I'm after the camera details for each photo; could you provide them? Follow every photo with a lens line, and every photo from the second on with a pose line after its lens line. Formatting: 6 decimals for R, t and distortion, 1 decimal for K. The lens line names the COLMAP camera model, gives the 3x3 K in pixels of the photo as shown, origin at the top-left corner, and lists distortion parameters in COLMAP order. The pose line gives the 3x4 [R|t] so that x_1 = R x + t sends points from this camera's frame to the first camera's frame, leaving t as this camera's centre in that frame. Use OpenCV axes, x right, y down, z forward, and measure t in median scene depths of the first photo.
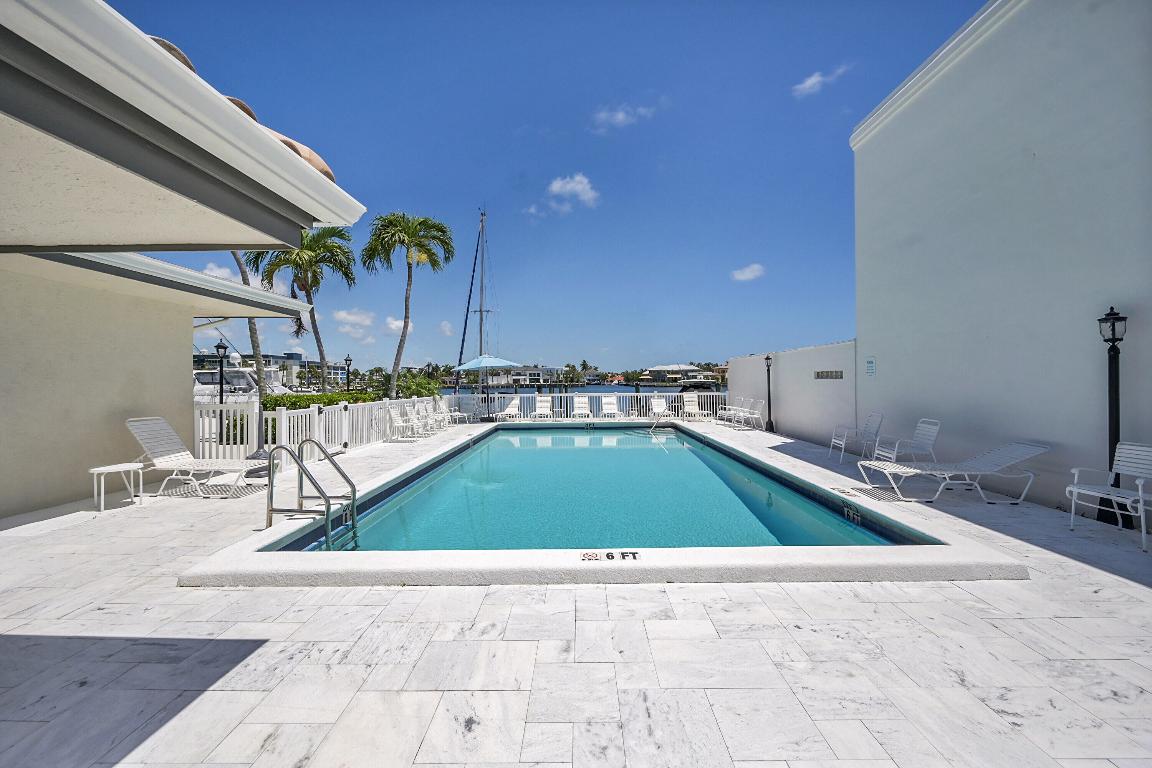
lens RADIAL K [[464.8, 0, 576.0], [0, 464.8, 384.0], [0, 0, 1]] dist [0.000563, -0.000101]
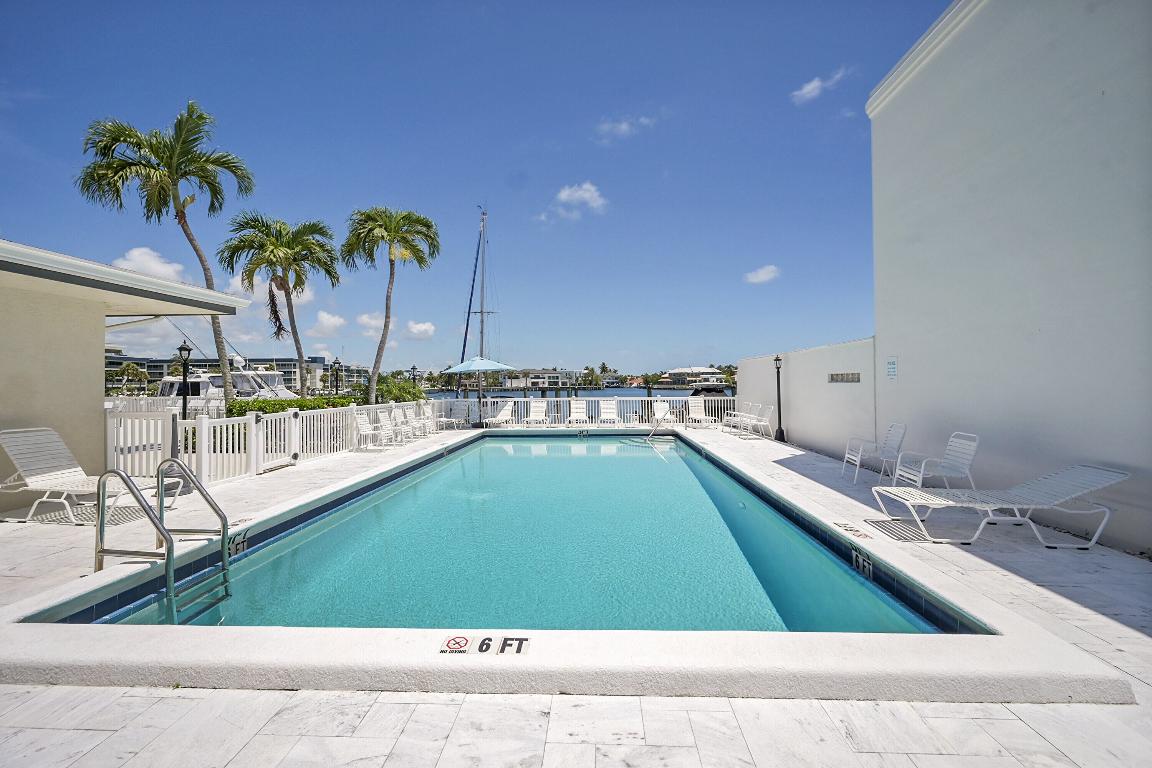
lens RADIAL K [[463.1, 0, 576.0], [0, 463.1, 384.0], [0, 0, 1]] dist [-0.000100, 0.000467]
pose [[0.998981, -0.000896, -0.045117, 0.062871], [0.000626, 0.999982, -0.005999, -0.002470], [0.045121, 0.005965, 0.998964, 0.085469]]
